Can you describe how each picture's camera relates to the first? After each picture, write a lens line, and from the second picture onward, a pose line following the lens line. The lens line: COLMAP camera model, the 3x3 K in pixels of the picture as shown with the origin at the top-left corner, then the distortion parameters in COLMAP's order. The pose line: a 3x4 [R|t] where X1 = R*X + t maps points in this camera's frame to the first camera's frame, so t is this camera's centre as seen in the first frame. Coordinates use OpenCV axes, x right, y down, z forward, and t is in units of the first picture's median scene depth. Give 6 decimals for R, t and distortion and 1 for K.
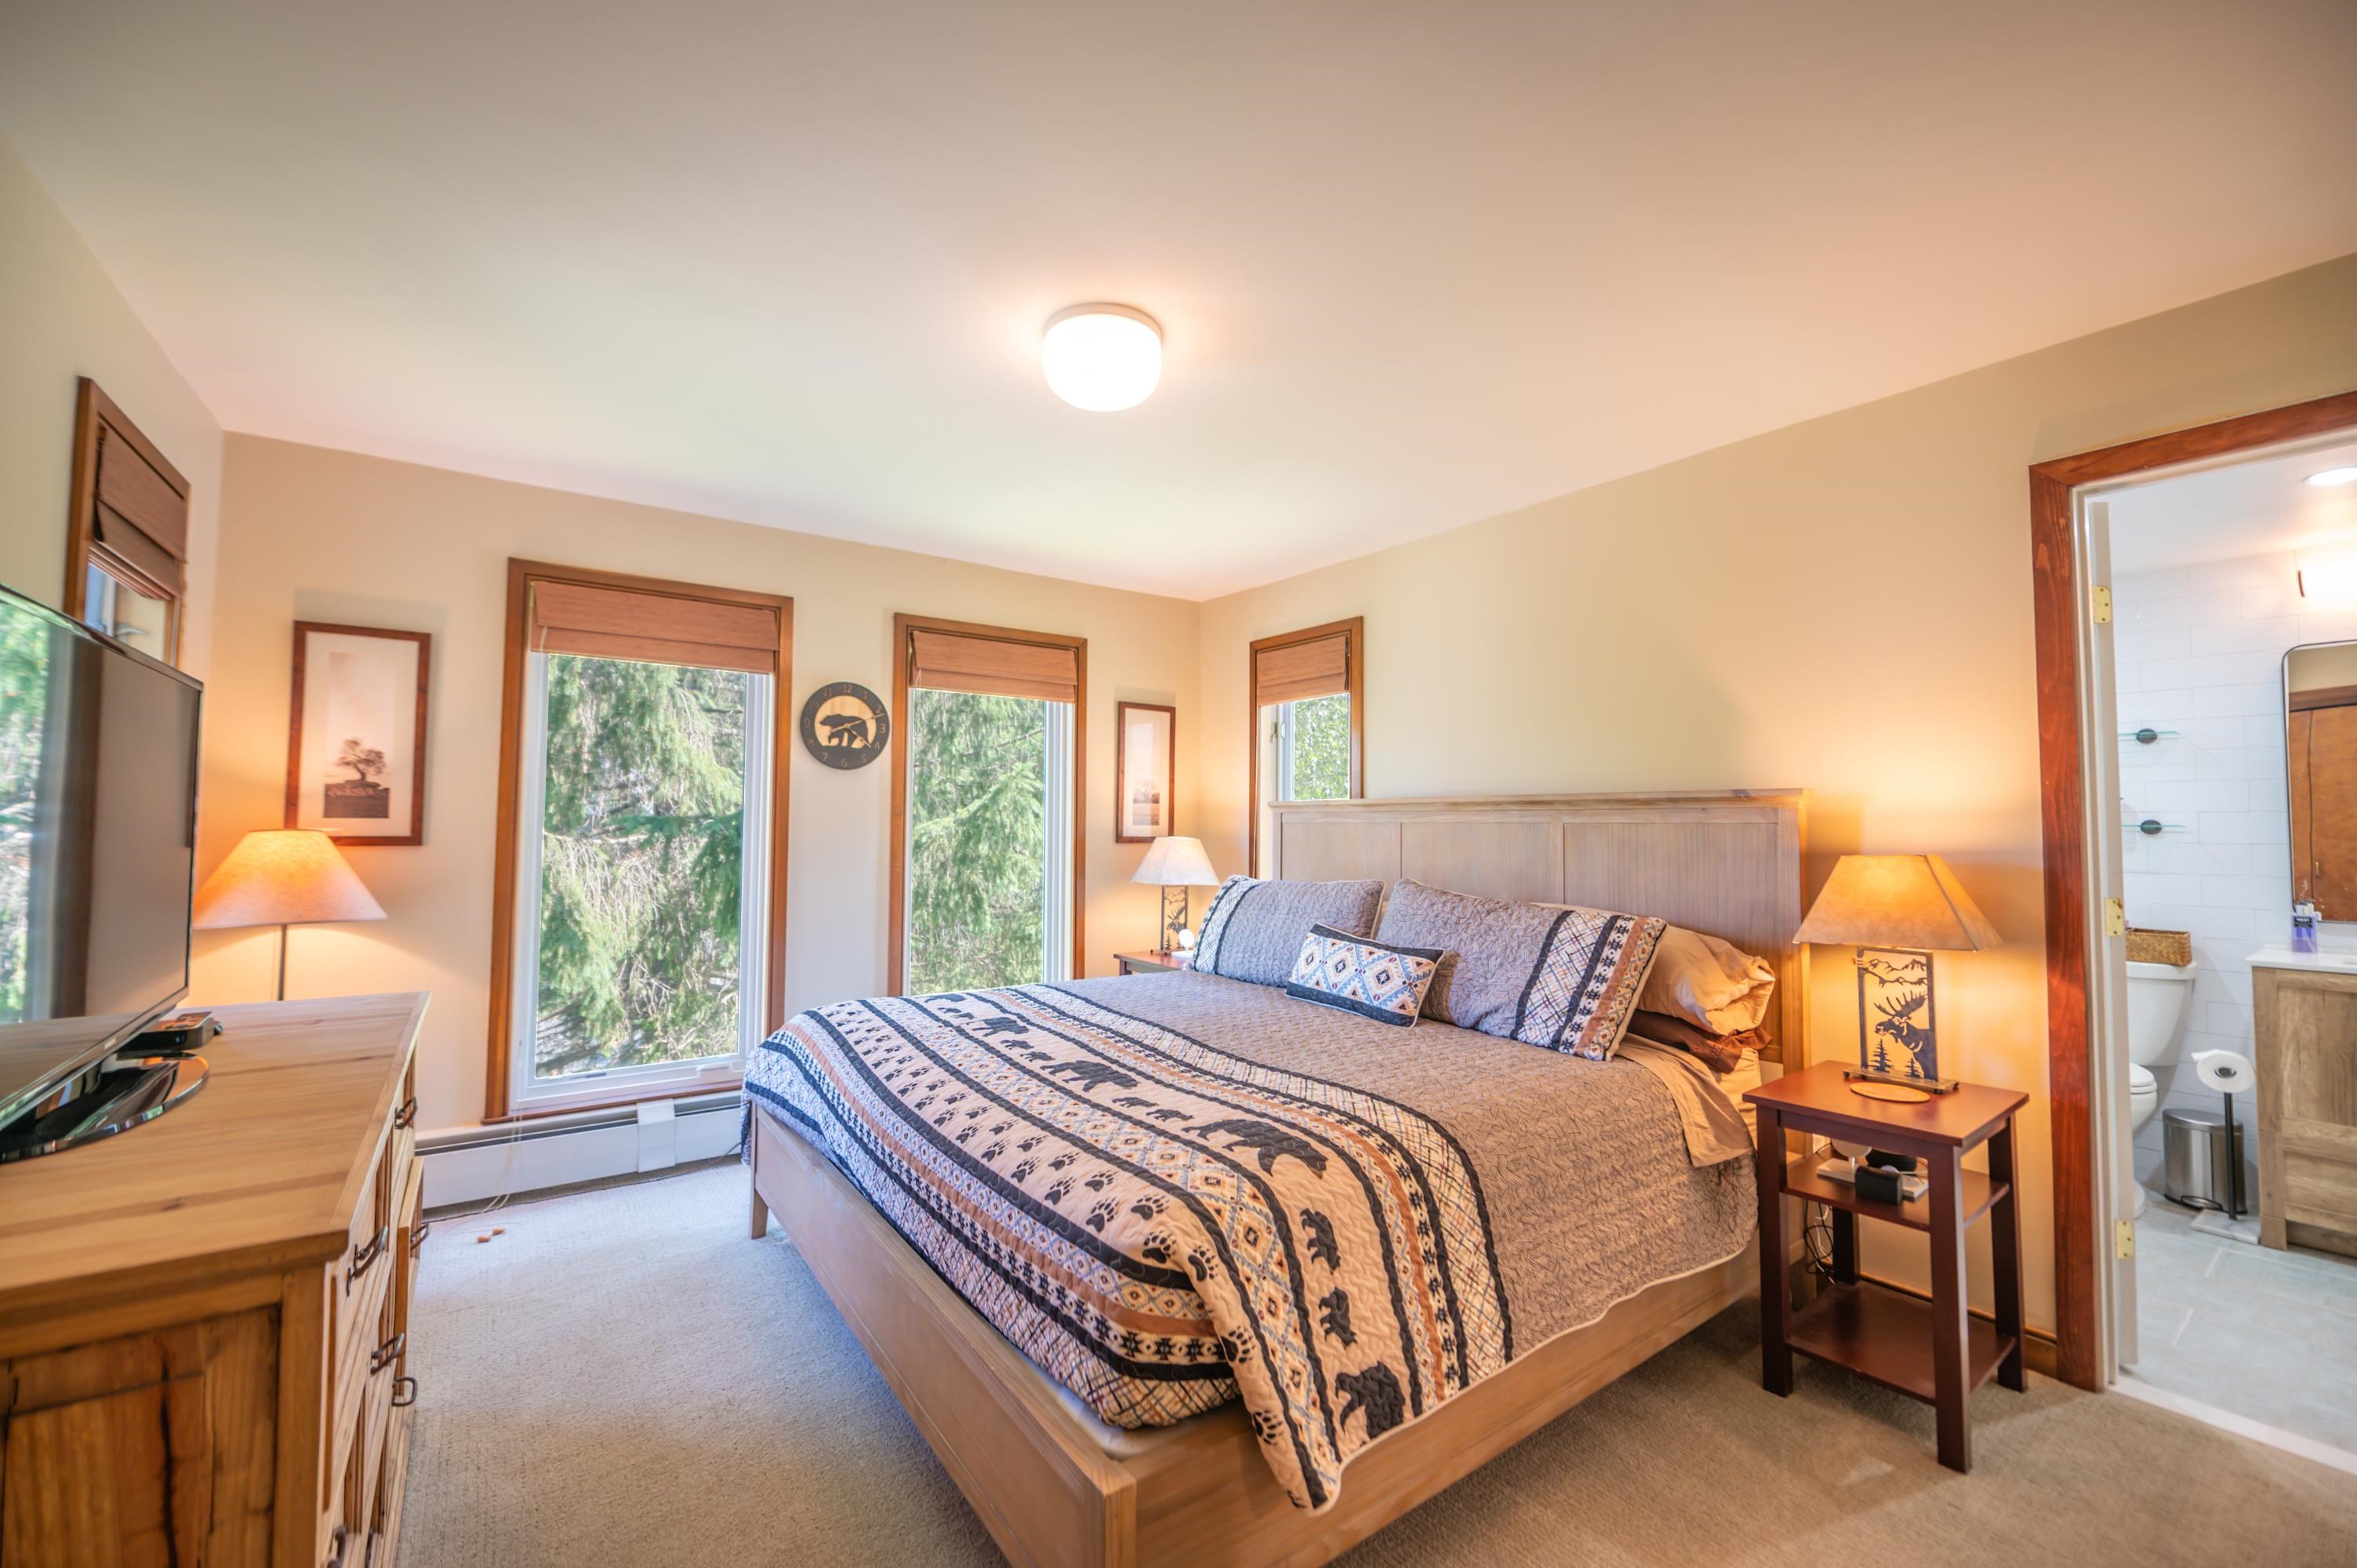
lens RADIAL K [[939.0, 0, 1175.2], [0, 939.0, 790.3], [0, 0, 1]] dist [-0.008520, -0.000121]
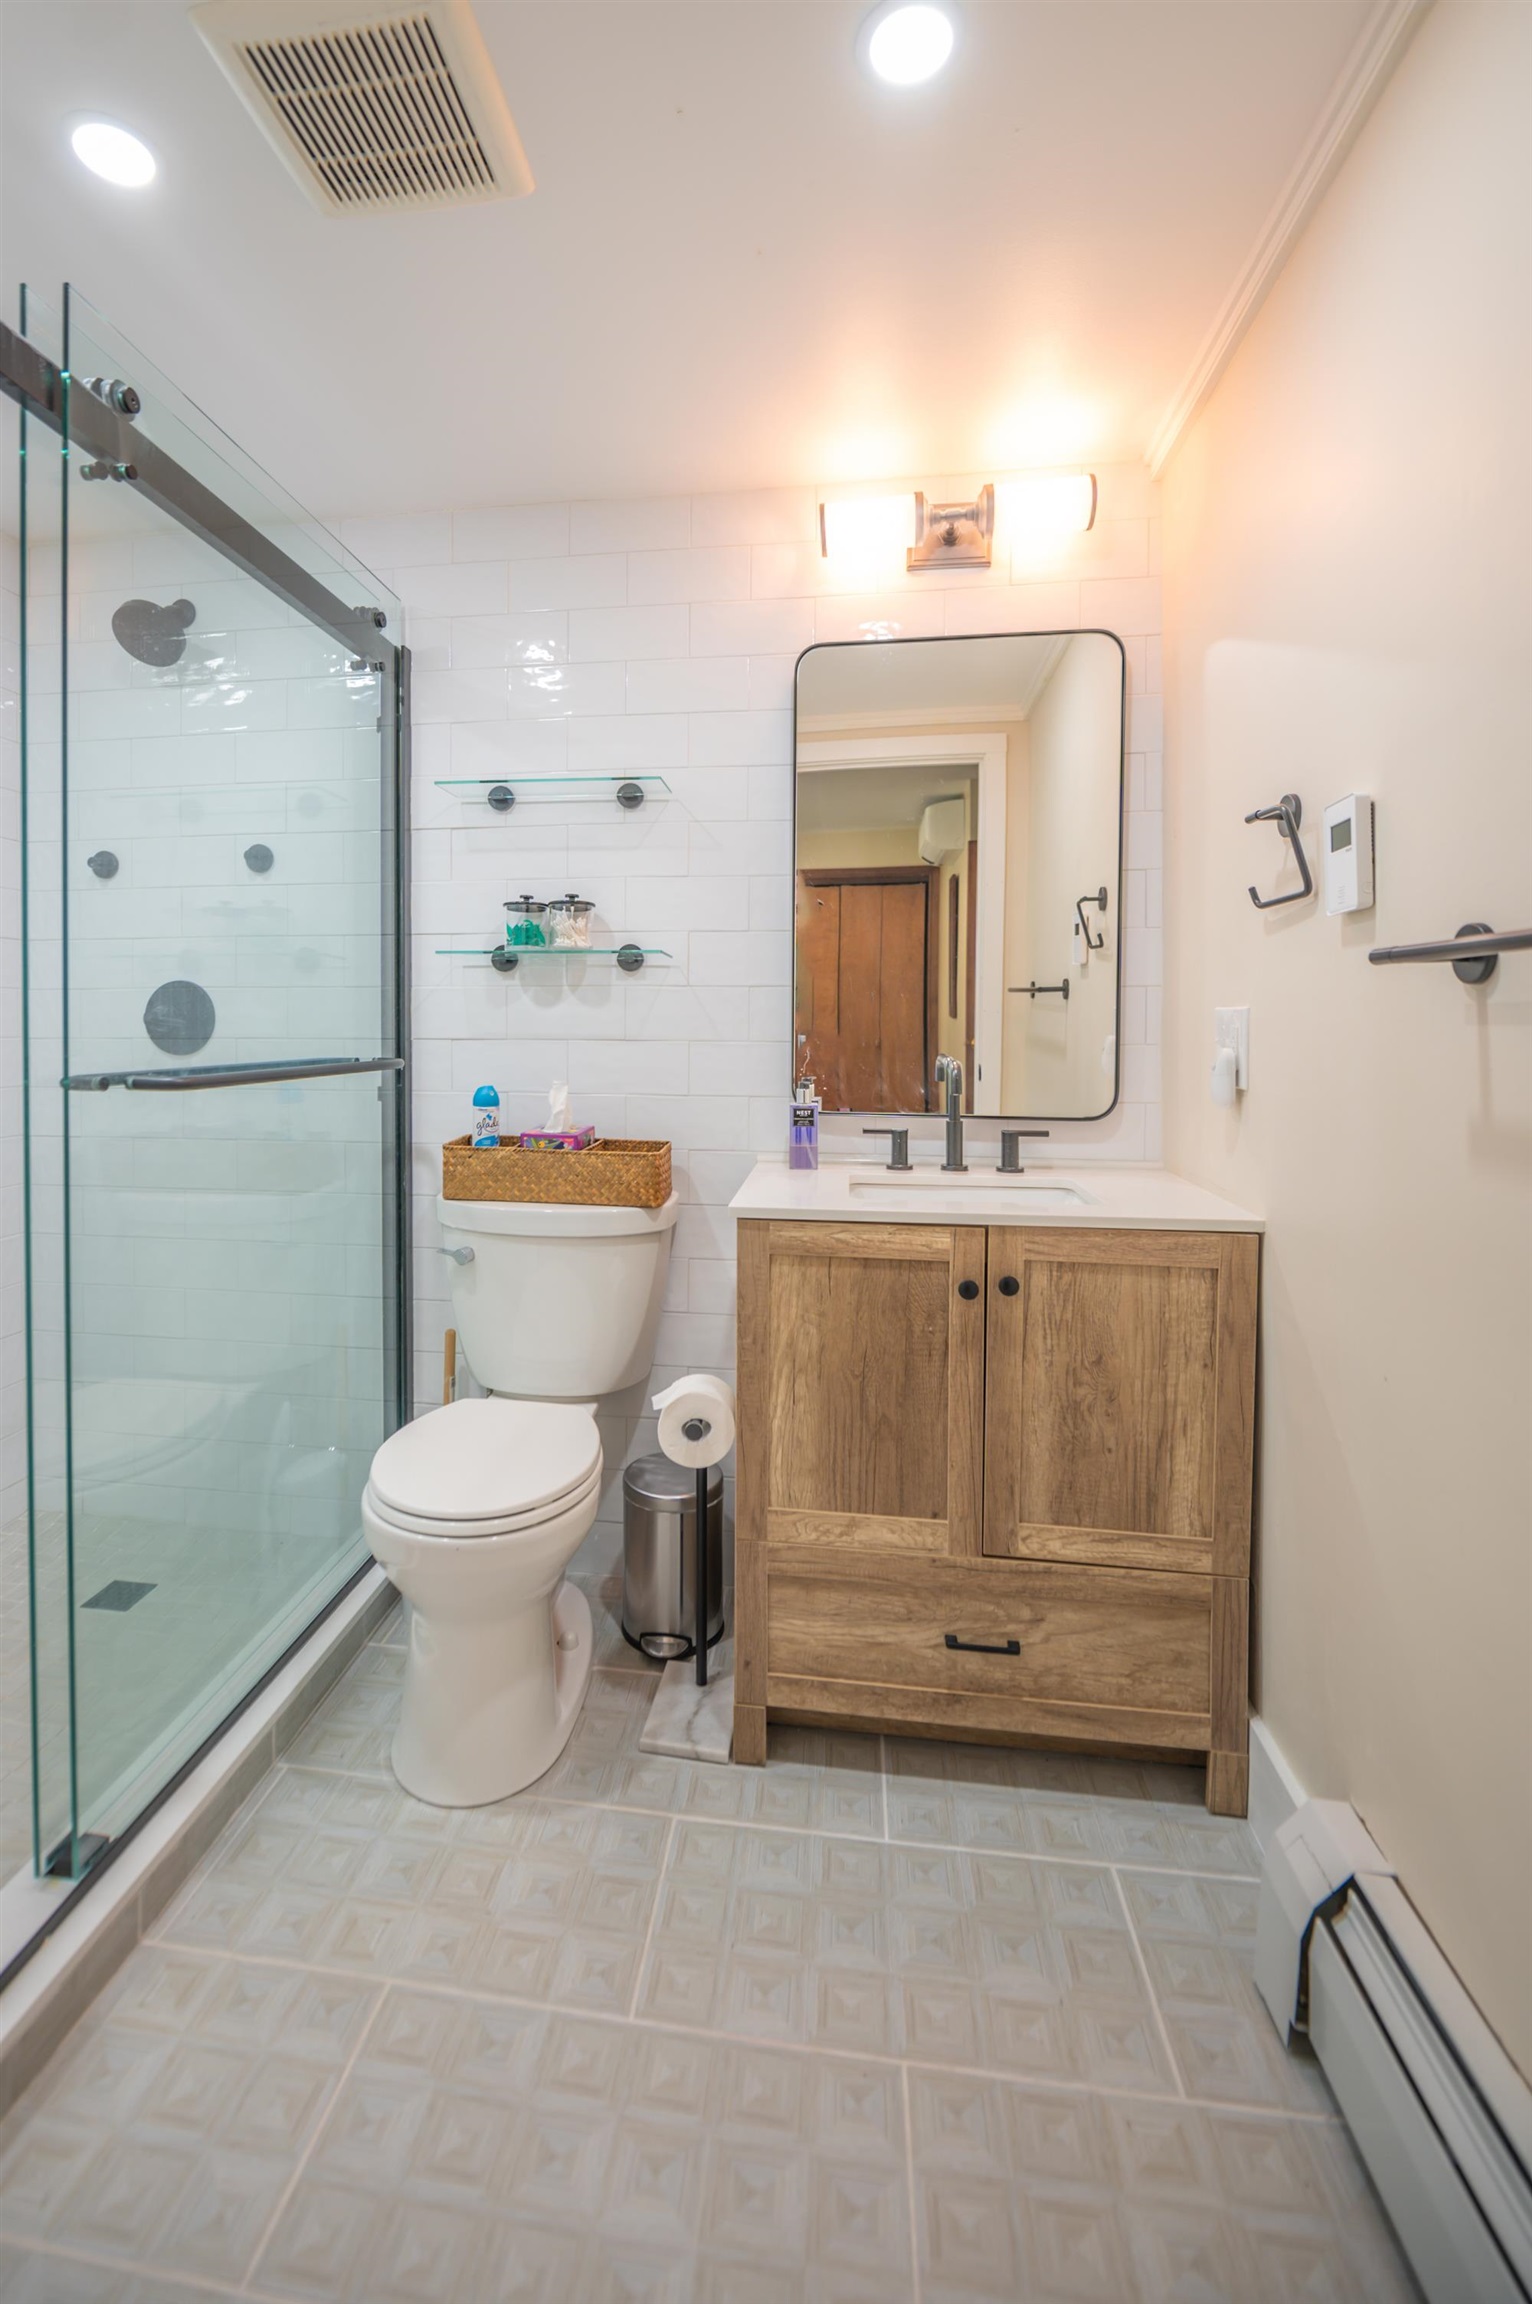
lens RADIAL K [[918.0, 0, 766.0], [0, 918.0, 1152.0], [0, 0, 1]] dist [-0.008520, -0.000121]
pose [[0.650678, -0.104923, 0.752070, 0.712792], [-0.034632, 0.985277, 0.167421, 0.063536], [-0.758563, -0.134983, 0.637465, 0.602590]]
